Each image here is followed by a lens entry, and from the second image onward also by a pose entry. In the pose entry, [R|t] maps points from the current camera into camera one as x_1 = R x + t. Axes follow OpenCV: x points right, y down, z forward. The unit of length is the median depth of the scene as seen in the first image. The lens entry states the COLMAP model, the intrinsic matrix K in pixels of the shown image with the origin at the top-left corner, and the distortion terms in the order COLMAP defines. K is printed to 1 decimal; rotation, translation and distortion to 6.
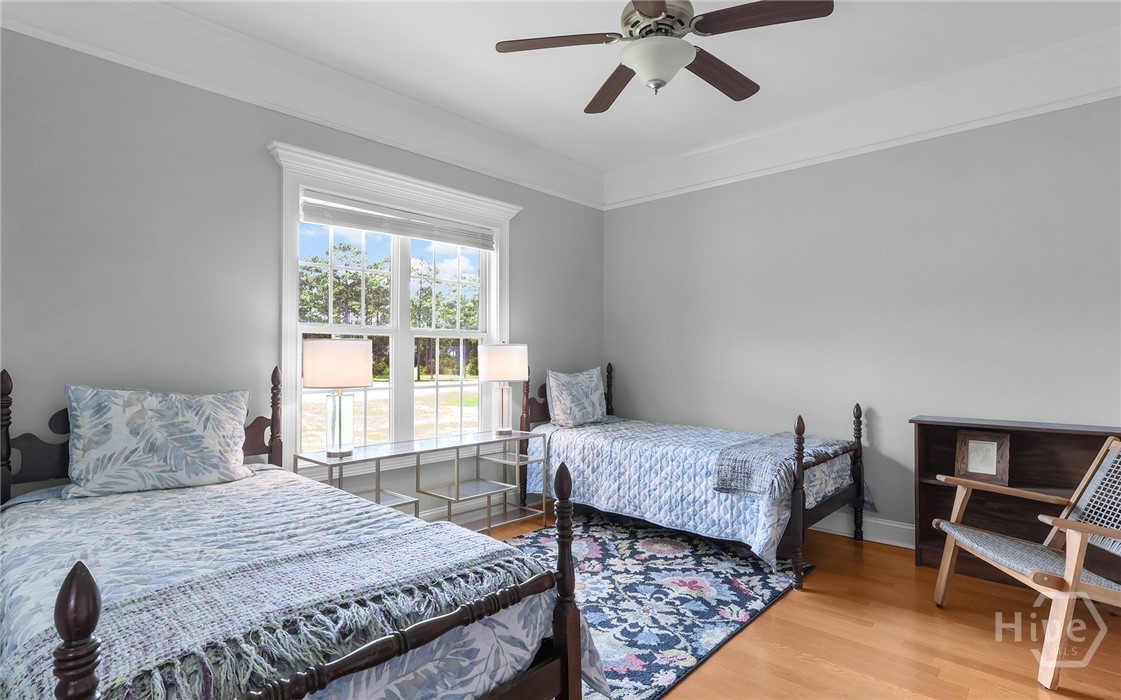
lens RADIAL K [[566.0, 0, 549.5], [0, 566.0, 345.3], [0, 0, 1]] dist [-0.005173, 0.002633]
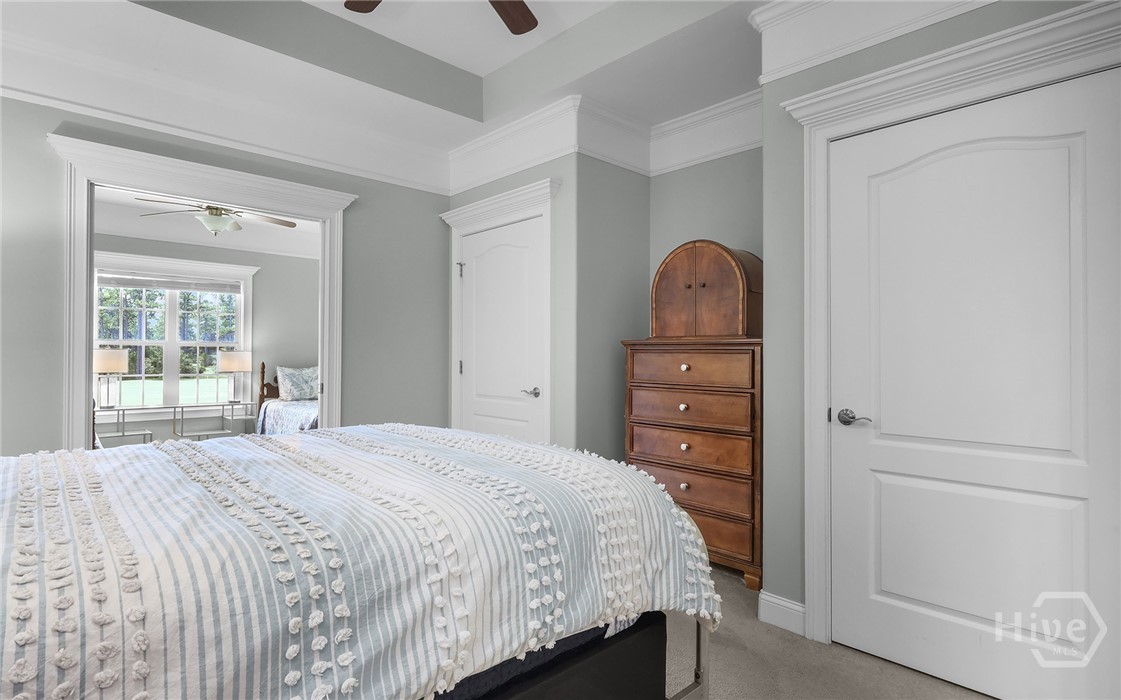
lens RADIAL K [[566.0, 0, 540.7], [0, 566.0, 354.2], [0, 0, 1]] dist [-0.005173, 0.002633]
pose [[0.995792, 0.005950, -0.091450, 1.201984], [-0.004576, 0.999874, 0.015227, -0.024979], [0.091529, -0.014744, 0.995693, -0.745102]]
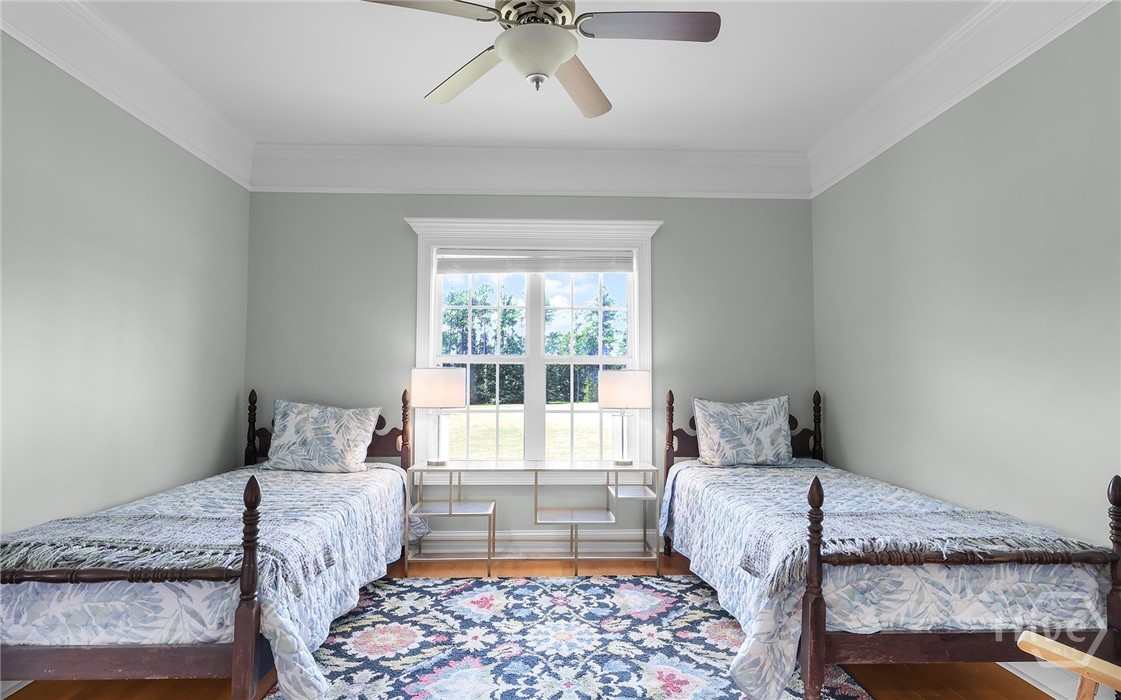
lens RADIAL K [[566.0, 0, 559.9], [0, 566.0, 344.5], [0, 0, 1]] dist [-0.005173, 0.002633]
pose [[0.707974, -0.042755, -0.704943, 0.624939], [0.011004, 0.998712, -0.049522, 0.002274], [0.706153, 0.027303, 0.707533, 0.302177]]
